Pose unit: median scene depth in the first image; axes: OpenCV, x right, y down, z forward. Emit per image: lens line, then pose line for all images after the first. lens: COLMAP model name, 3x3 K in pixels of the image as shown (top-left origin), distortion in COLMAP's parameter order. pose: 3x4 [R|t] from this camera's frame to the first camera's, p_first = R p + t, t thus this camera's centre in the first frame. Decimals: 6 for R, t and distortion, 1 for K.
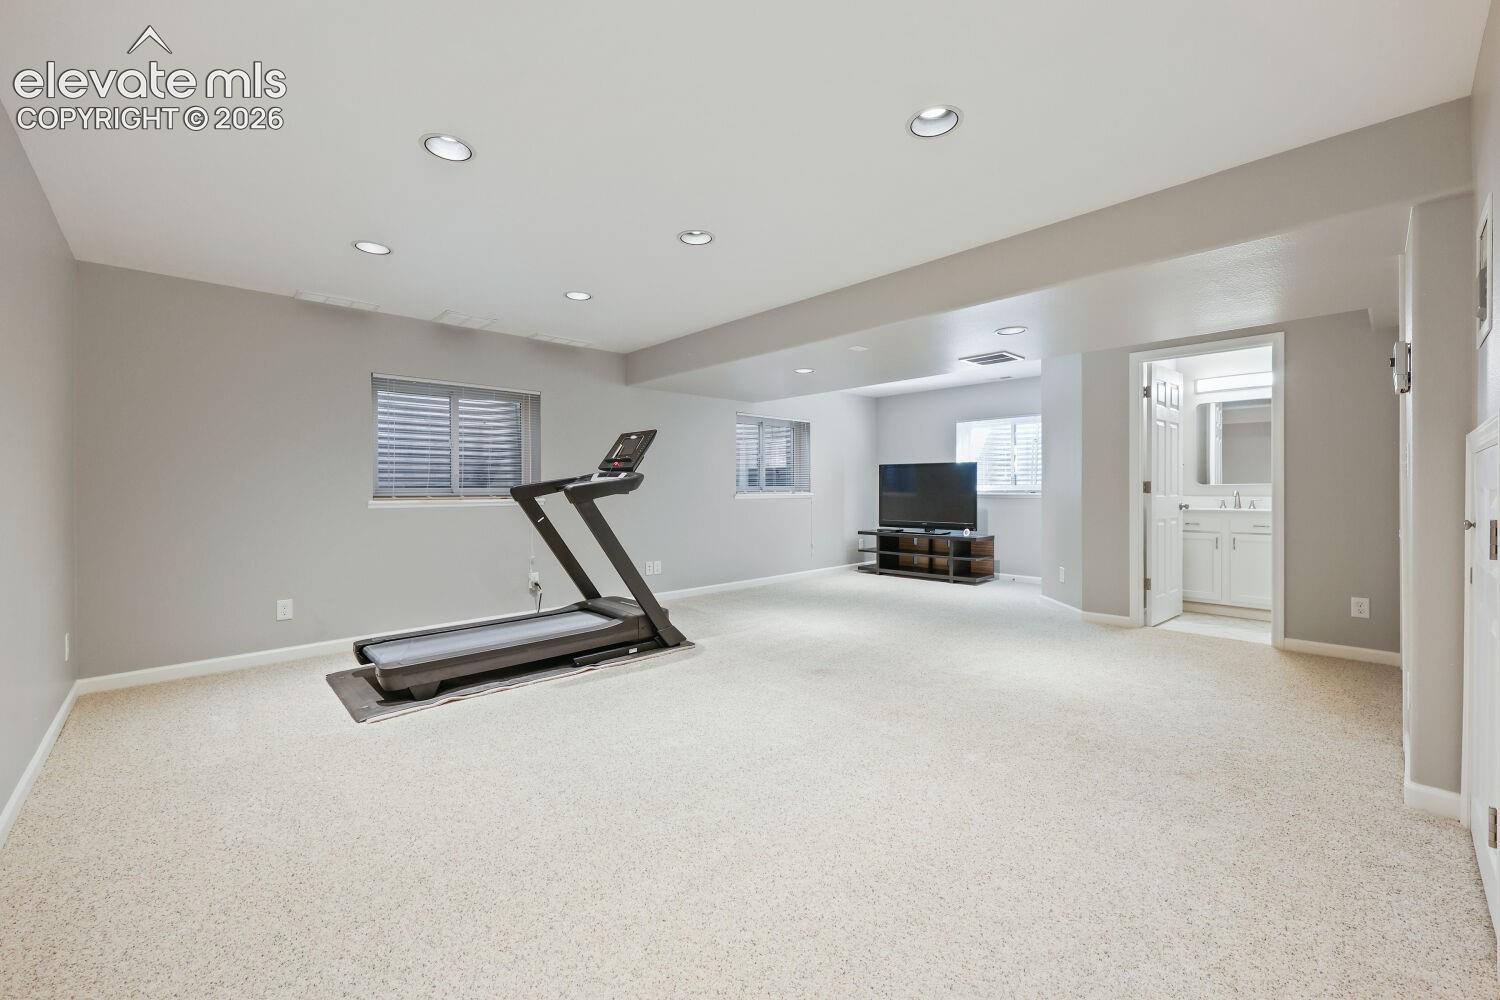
lens RADIAL K [[603.5, 0, 749.0], [0, 603.5, 492.5], [0, 0, 1]] dist [-0.000999, -0.000021]
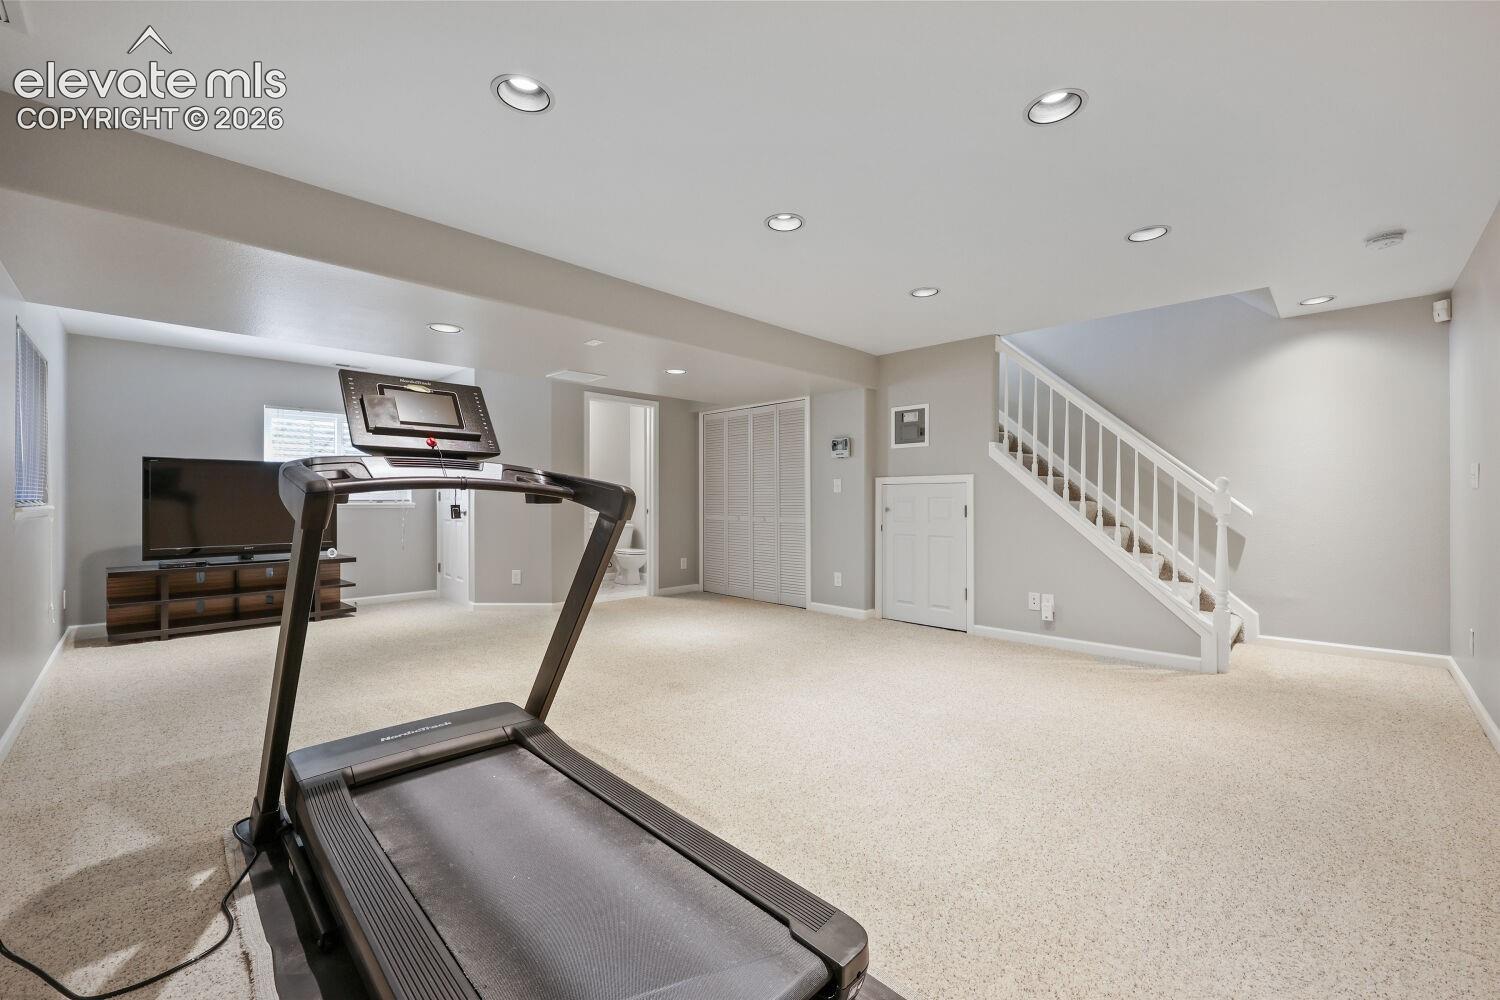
lens RADIAL K [[603.5, 0, 749.0], [0, 603.5, 492.5], [0, 0, 1]] dist [-0.000999, -0.000021]
pose [[-0.022256, 0.011308, 0.999688, -0.400468], [0.009151, 0.999896, -0.011107, 0.000862], [-0.999710, 0.008901, -0.022357, 0.428071]]
